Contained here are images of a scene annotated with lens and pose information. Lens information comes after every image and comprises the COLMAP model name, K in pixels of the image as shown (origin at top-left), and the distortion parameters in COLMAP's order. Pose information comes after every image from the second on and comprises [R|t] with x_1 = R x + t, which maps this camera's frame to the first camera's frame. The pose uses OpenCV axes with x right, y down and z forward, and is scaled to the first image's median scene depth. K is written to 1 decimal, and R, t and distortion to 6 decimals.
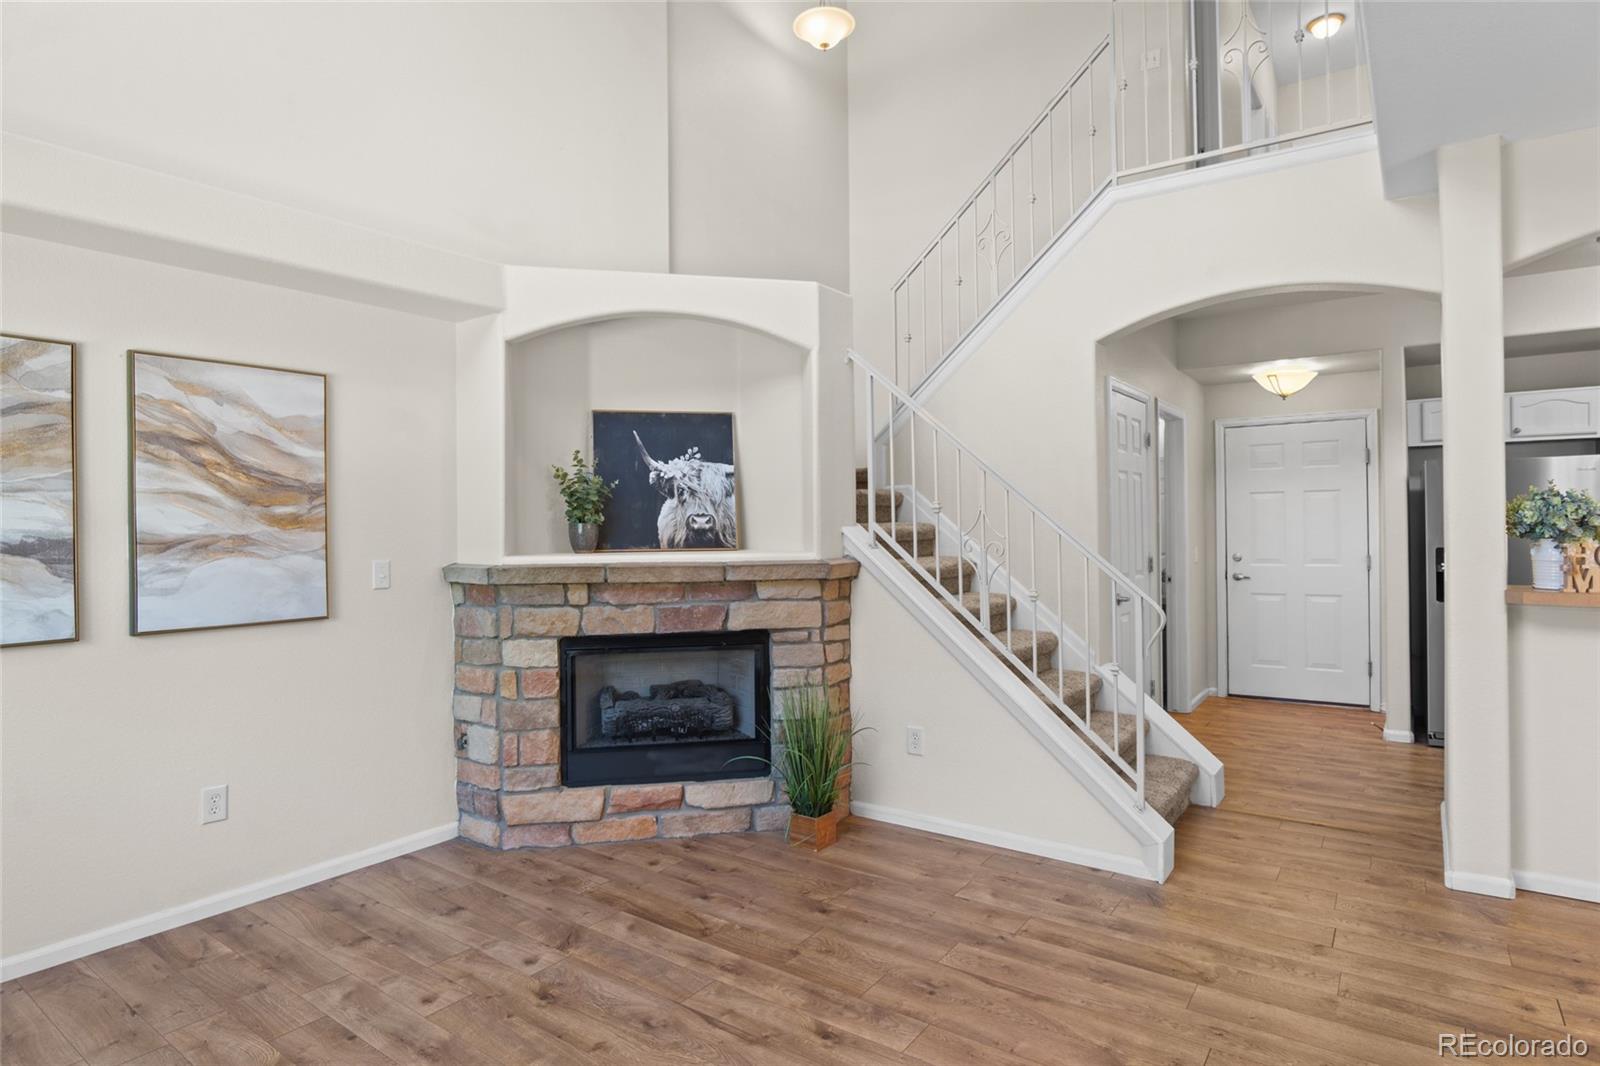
lens RADIAL K [[866.3, 0, 806.3], [0, 866.3, 515.6], [0, 0, 1]] dist [-0.028138, 0.004304]
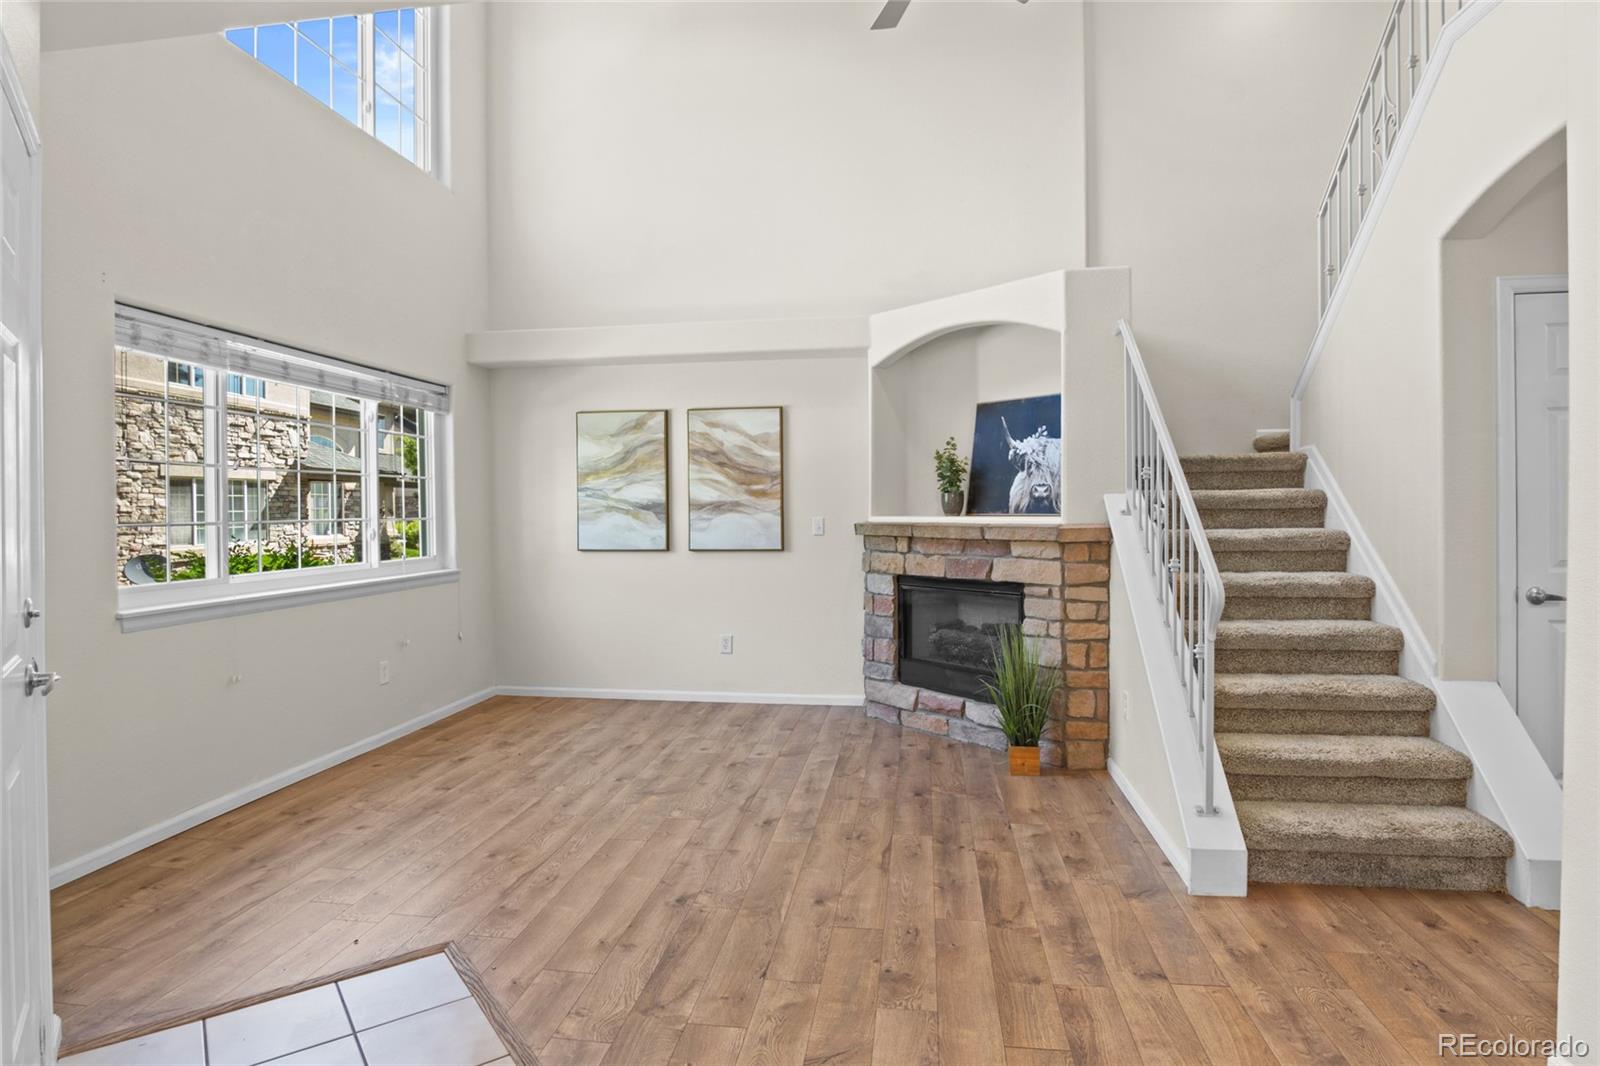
lens RADIAL K [[866.3, 0, 782.8], [0, 866.3, 506.5], [0, 0, 1]] dist [-0.028138, 0.004304]
pose [[0.452342, 0.002312, -0.891841, 1.084872], [0.013576, 0.999863, 0.009478, 0.018275], [0.891741, -0.016395, 0.452249, 0.254750]]
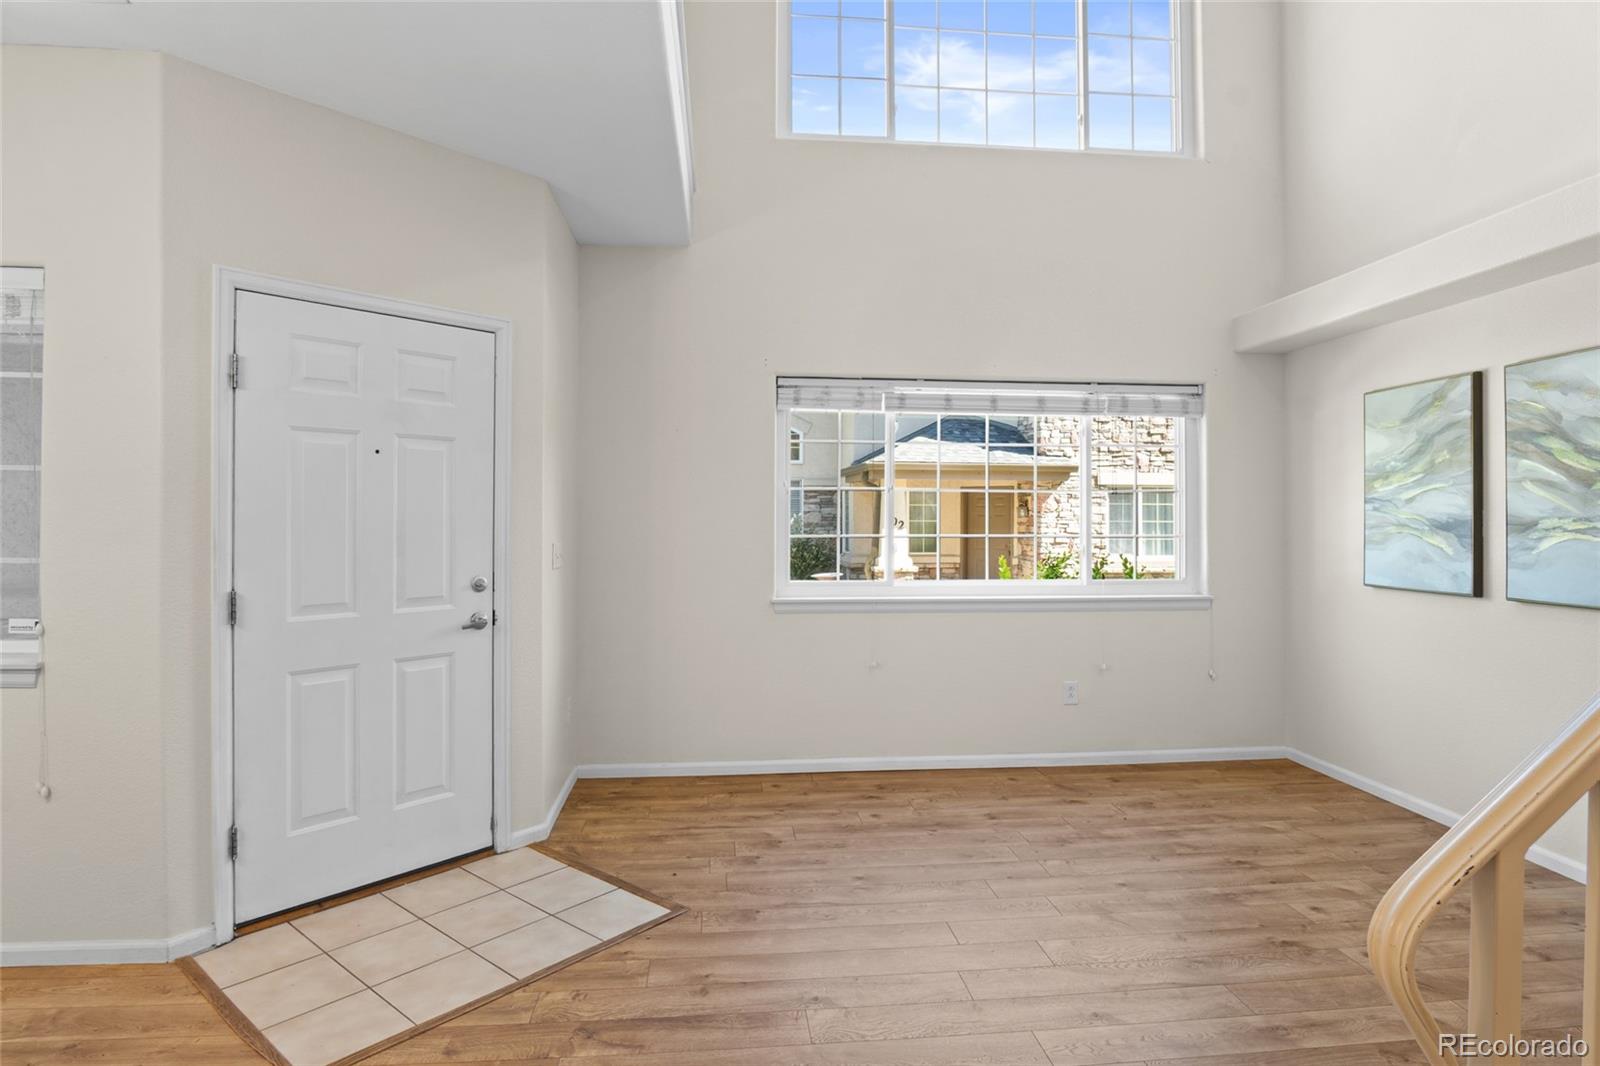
lens RADIAL K [[866.3, 0, 805.6], [0, 866.3, 503.5], [0, 0, 1]] dist [-0.028138, 0.004304]
pose [[-0.748390, -0.007499, -0.663217, 0.724631], [0.011160, 0.999652, -0.023897, 0.019947], [0.663165, -0.025285, -0.748046, 1.179507]]
